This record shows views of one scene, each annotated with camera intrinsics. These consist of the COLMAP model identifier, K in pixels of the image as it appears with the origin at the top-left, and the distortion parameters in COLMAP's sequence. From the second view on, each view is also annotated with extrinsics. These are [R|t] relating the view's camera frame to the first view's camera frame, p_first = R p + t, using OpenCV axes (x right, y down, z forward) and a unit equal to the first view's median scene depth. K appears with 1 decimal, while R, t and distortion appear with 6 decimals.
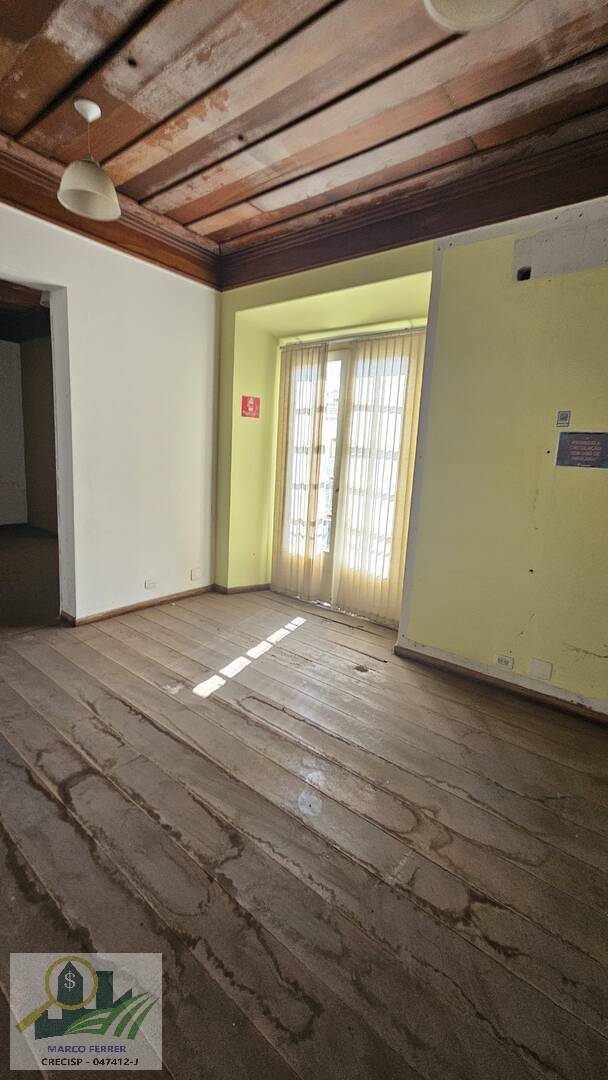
lens RADIAL K [[448.4, 0, 302.0], [0, 448.4, 528.2], [0, 0, 1]] dist [0.000540, 0.000260]
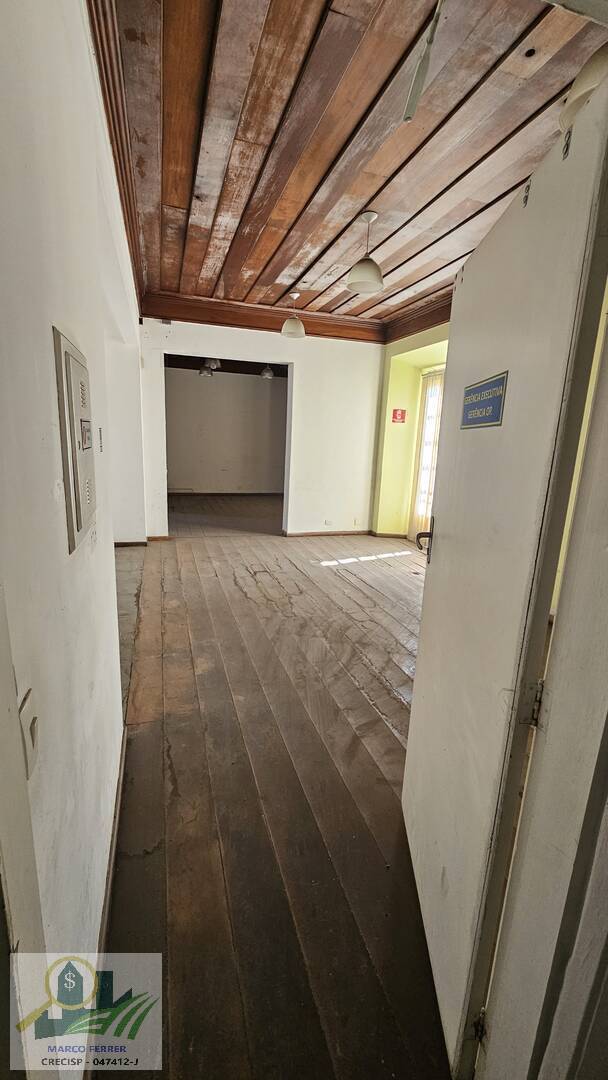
lens RADIAL K [[451.9, 0, 301.2], [0, 451.9, 535.6], [0, 0, 1]] dist [-0.000287, 0.000460]
pose [[0.829387, 0.104154, -0.548881, 0.836491], [-0.094155, 0.994474, 0.046435, 0.163692], [0.550684, 0.013168, 0.834610, -0.792519]]
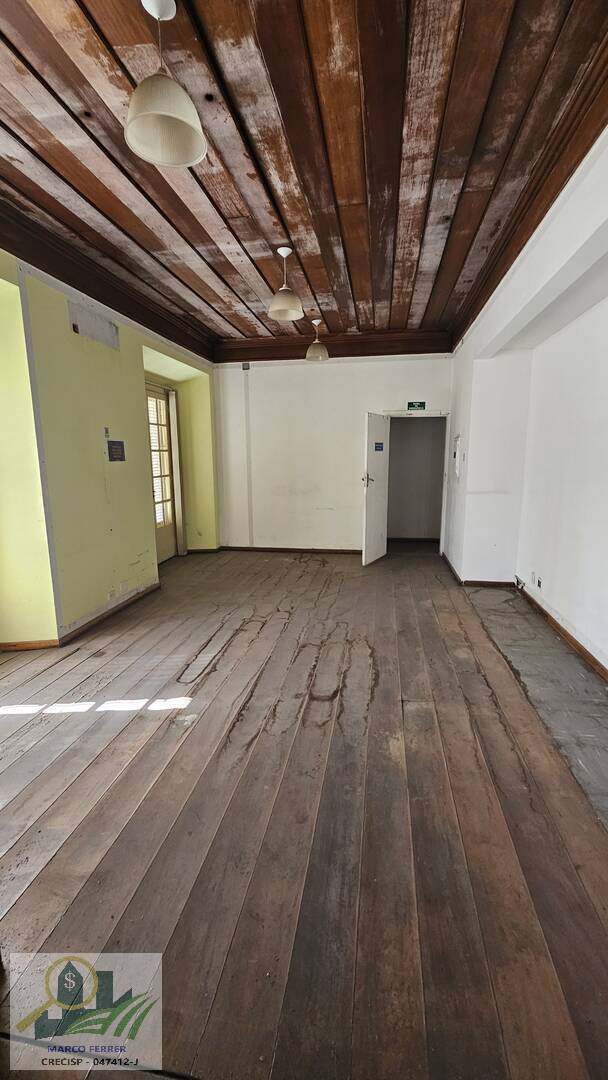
lens RADIAL K [[451.9, 0, 301.2], [0, 451.9, 535.6], [0, 0, 1]] dist [-0.000287, 0.000460]
pose [[-0.481063, -0.197594, 0.854128, -1.232861], [0.131939, 0.946855, 0.293357, -0.278058], [-0.866701, 0.253816, -0.429426, 1.192570]]
